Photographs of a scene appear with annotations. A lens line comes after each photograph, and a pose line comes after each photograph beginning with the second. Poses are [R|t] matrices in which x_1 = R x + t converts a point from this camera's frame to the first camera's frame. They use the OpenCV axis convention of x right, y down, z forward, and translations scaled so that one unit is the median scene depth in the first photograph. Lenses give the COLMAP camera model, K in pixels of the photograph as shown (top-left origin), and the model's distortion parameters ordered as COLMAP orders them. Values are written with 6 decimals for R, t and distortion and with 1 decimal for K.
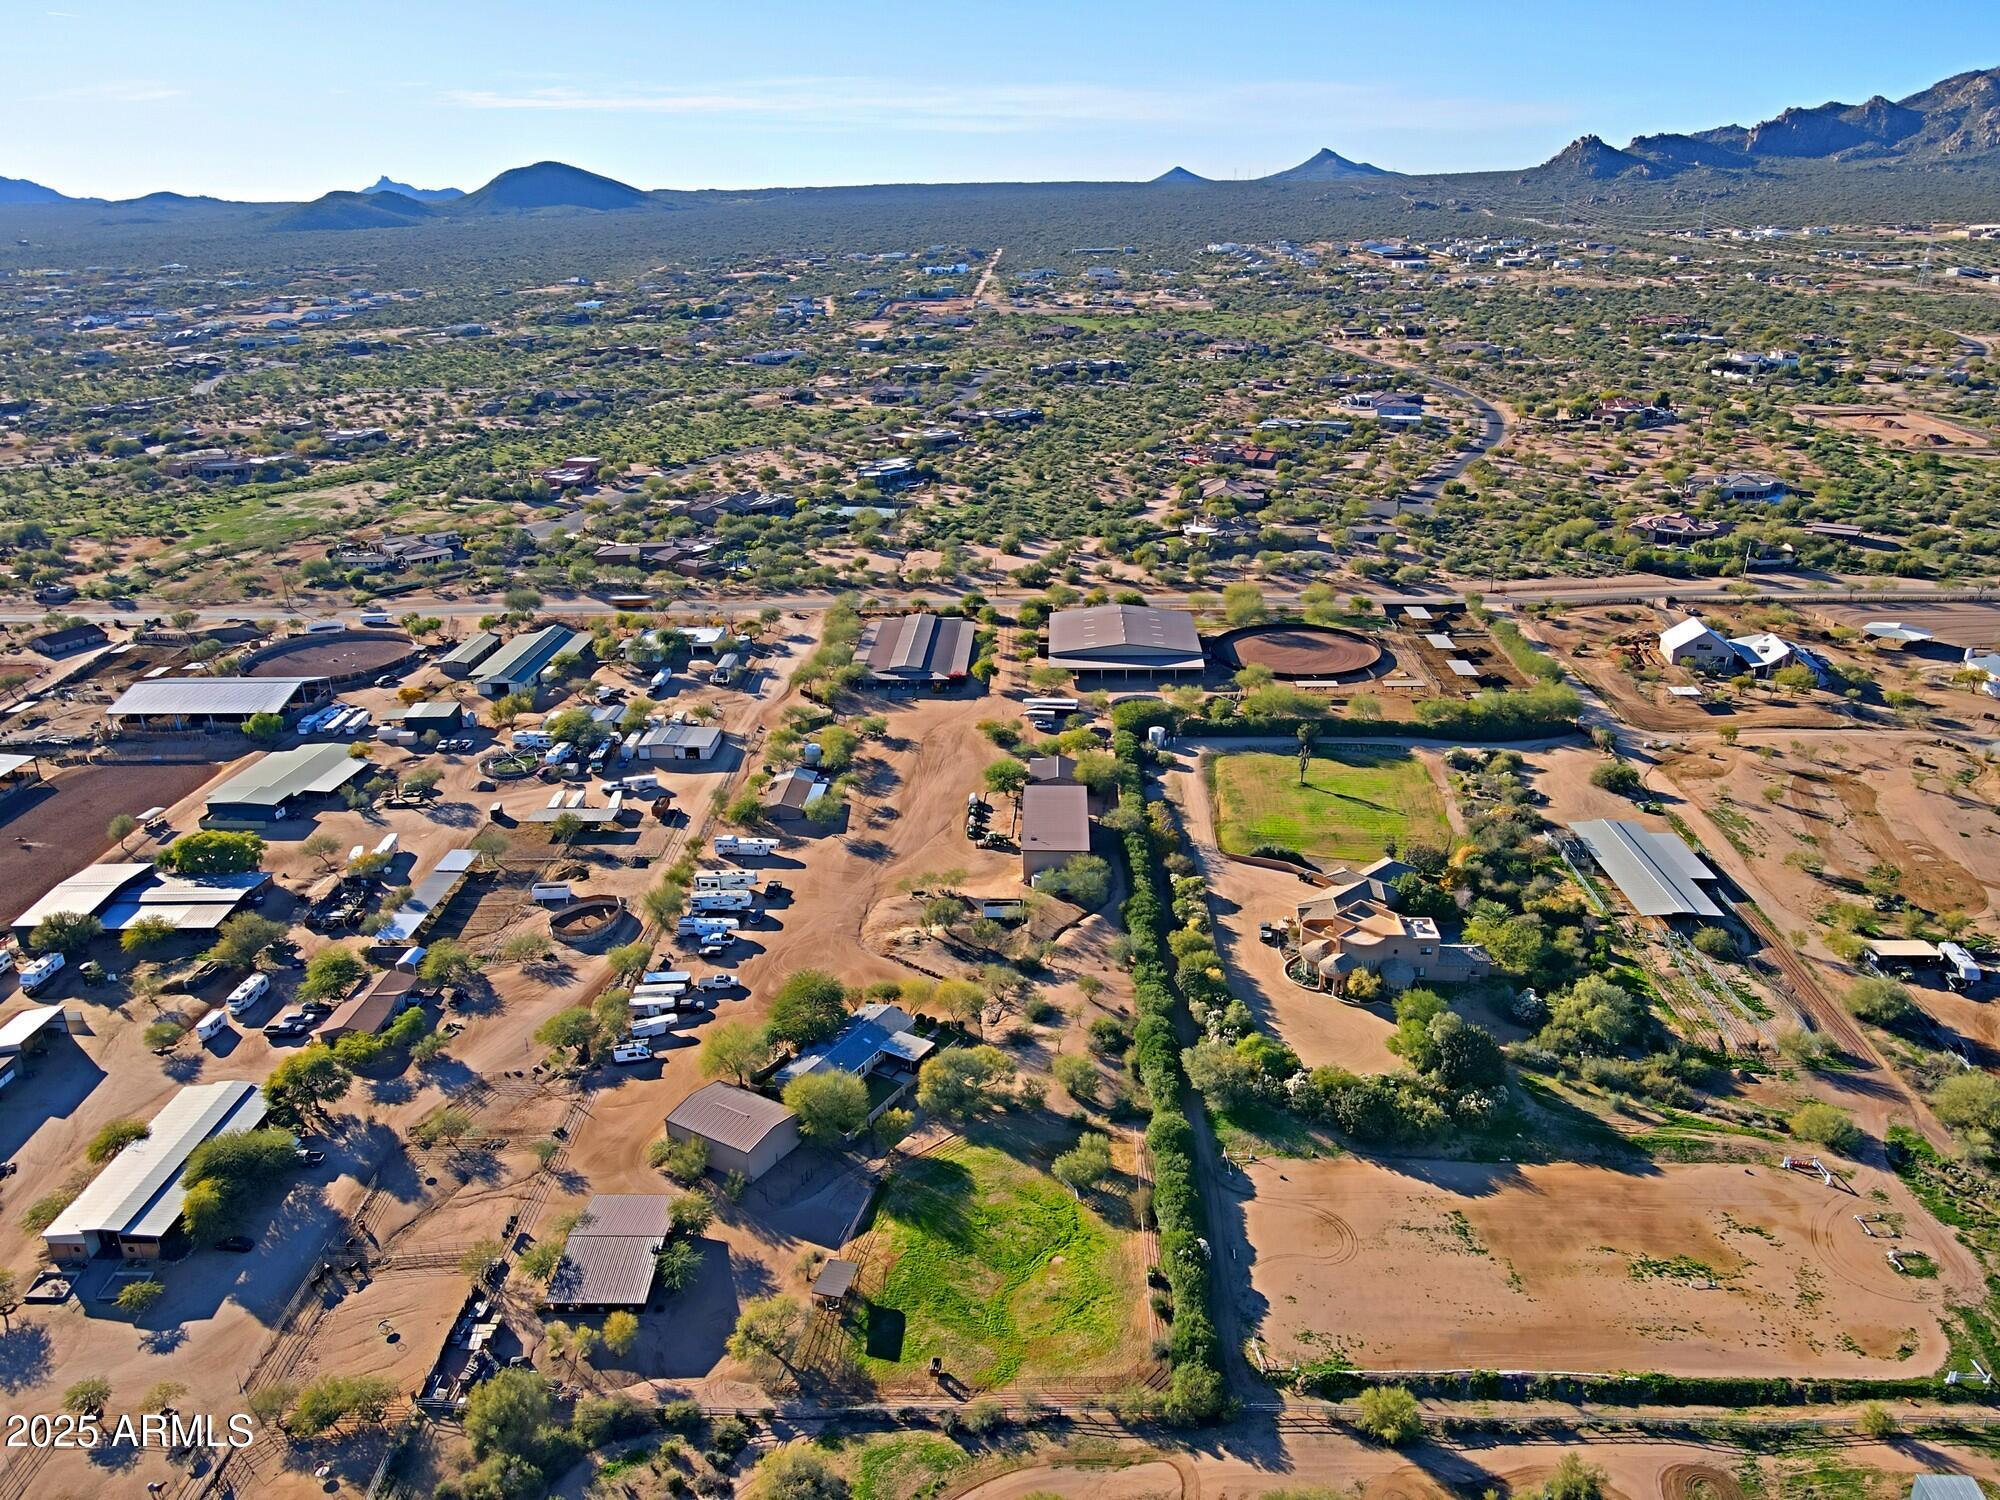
lens RADIAL K [[1461.1, 0, 1010.9], [0, 1461.1, 750.1], [0, 0, 1]] dist [0.021319, -0.007842]
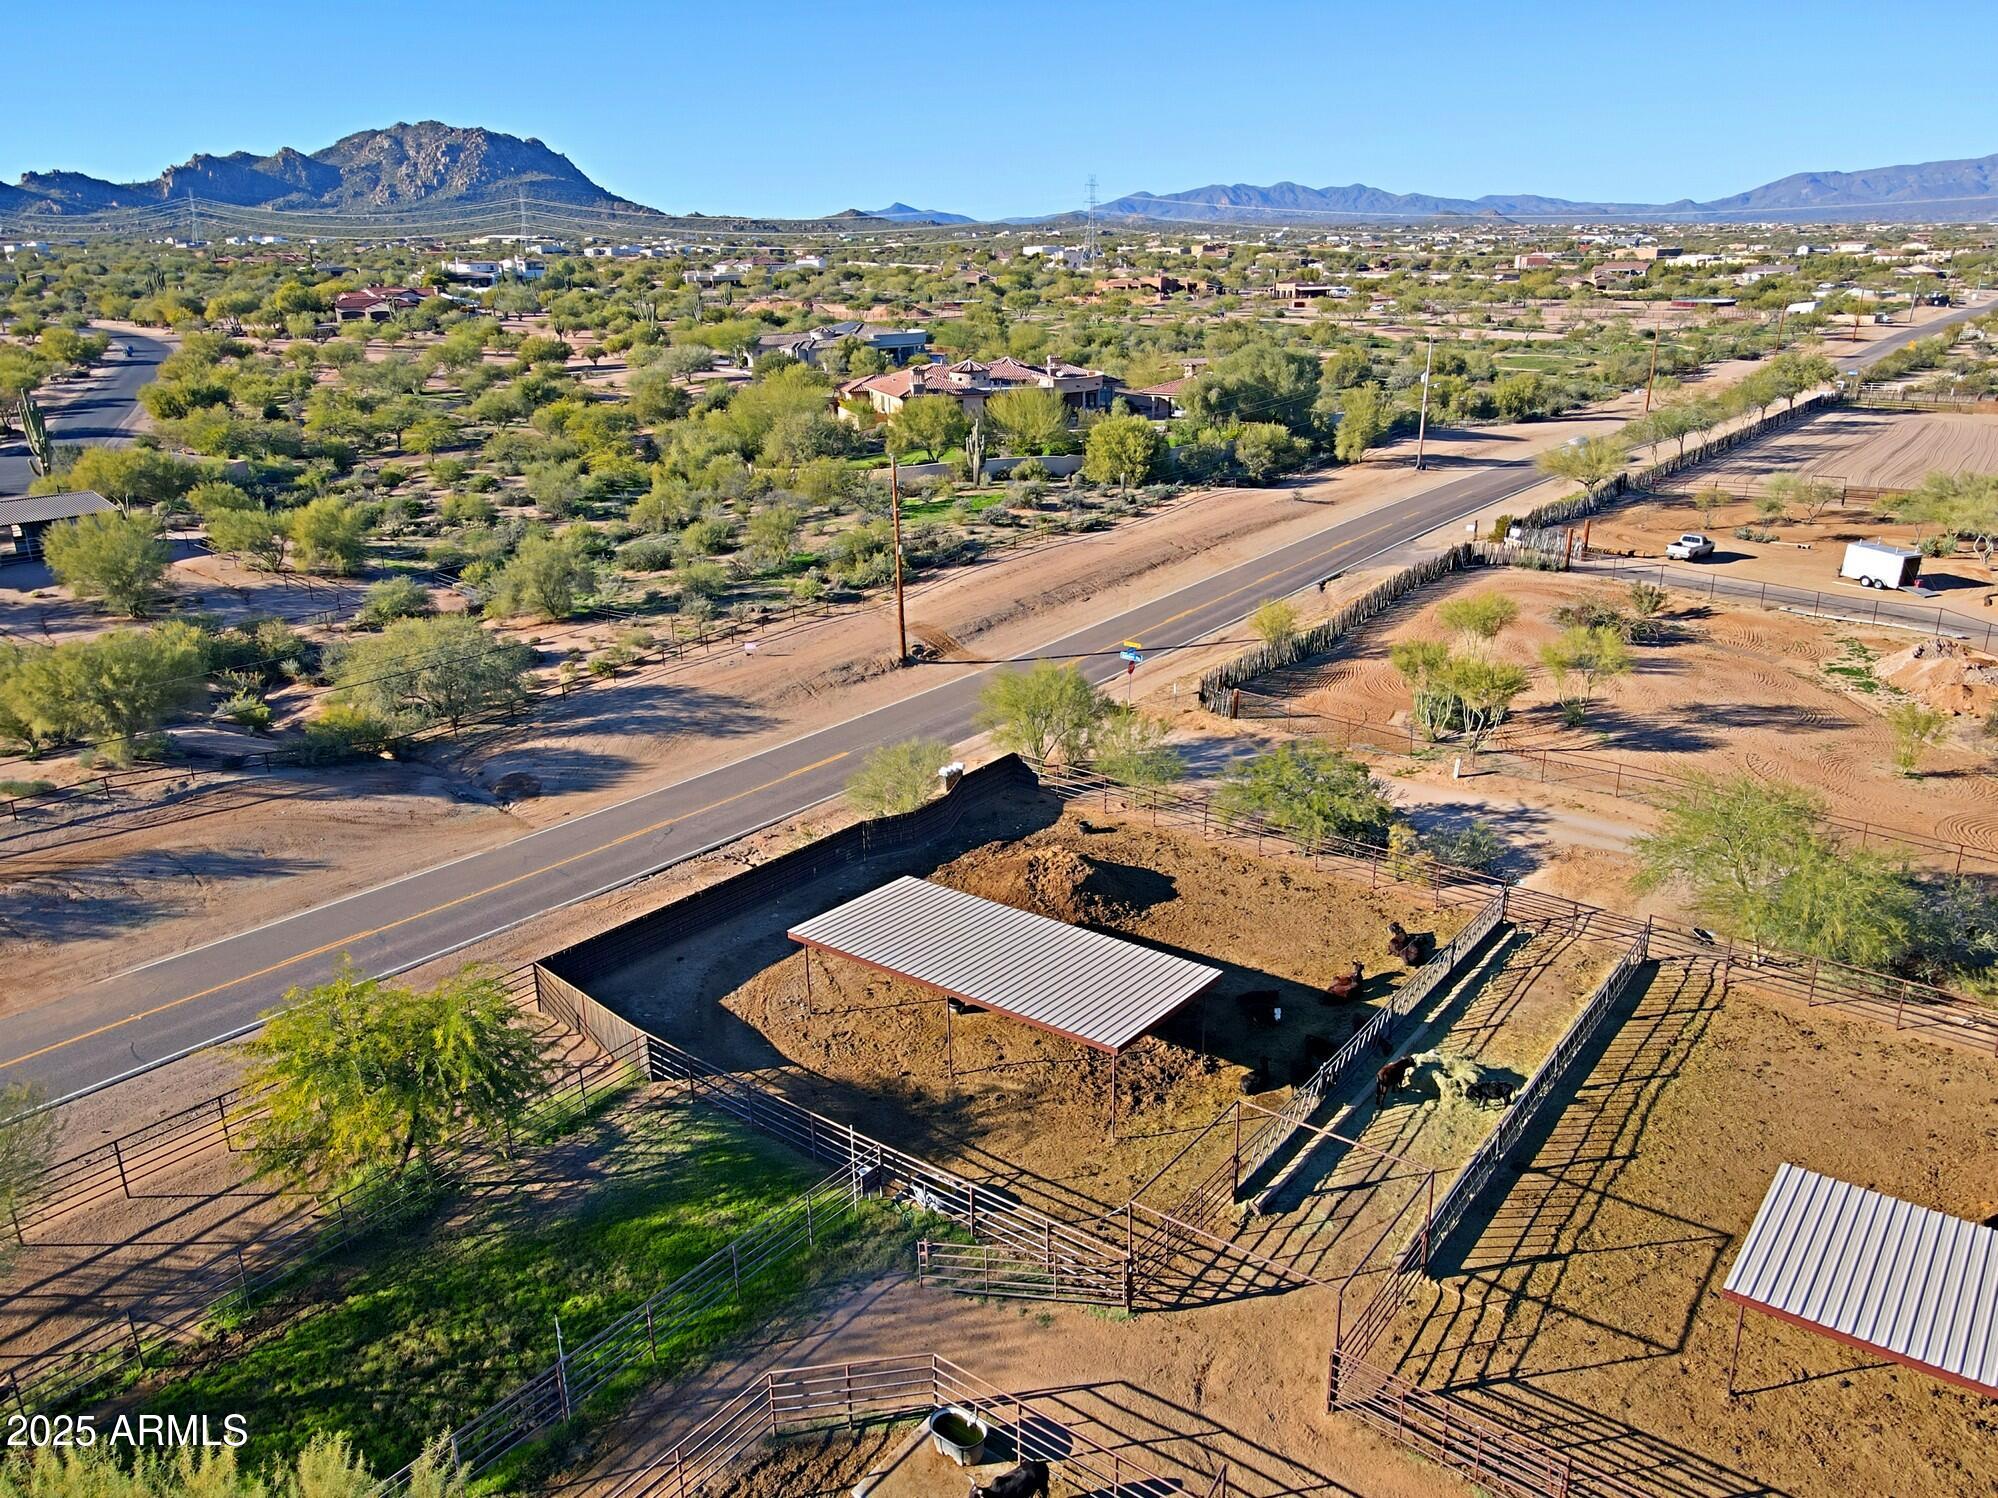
lens RADIAL K [[1463.7, 0, 1008.3], [0, 1463.7, 741.8], [0, 0, 1]] dist [0.020838, 0.004269]
pose [[0.582952, -0.249822, 0.773147, 0.279403], [0.300906, 0.950278, 0.080174, -0.160612], [-0.754733, 0.185907, 0.629139, 1.288573]]
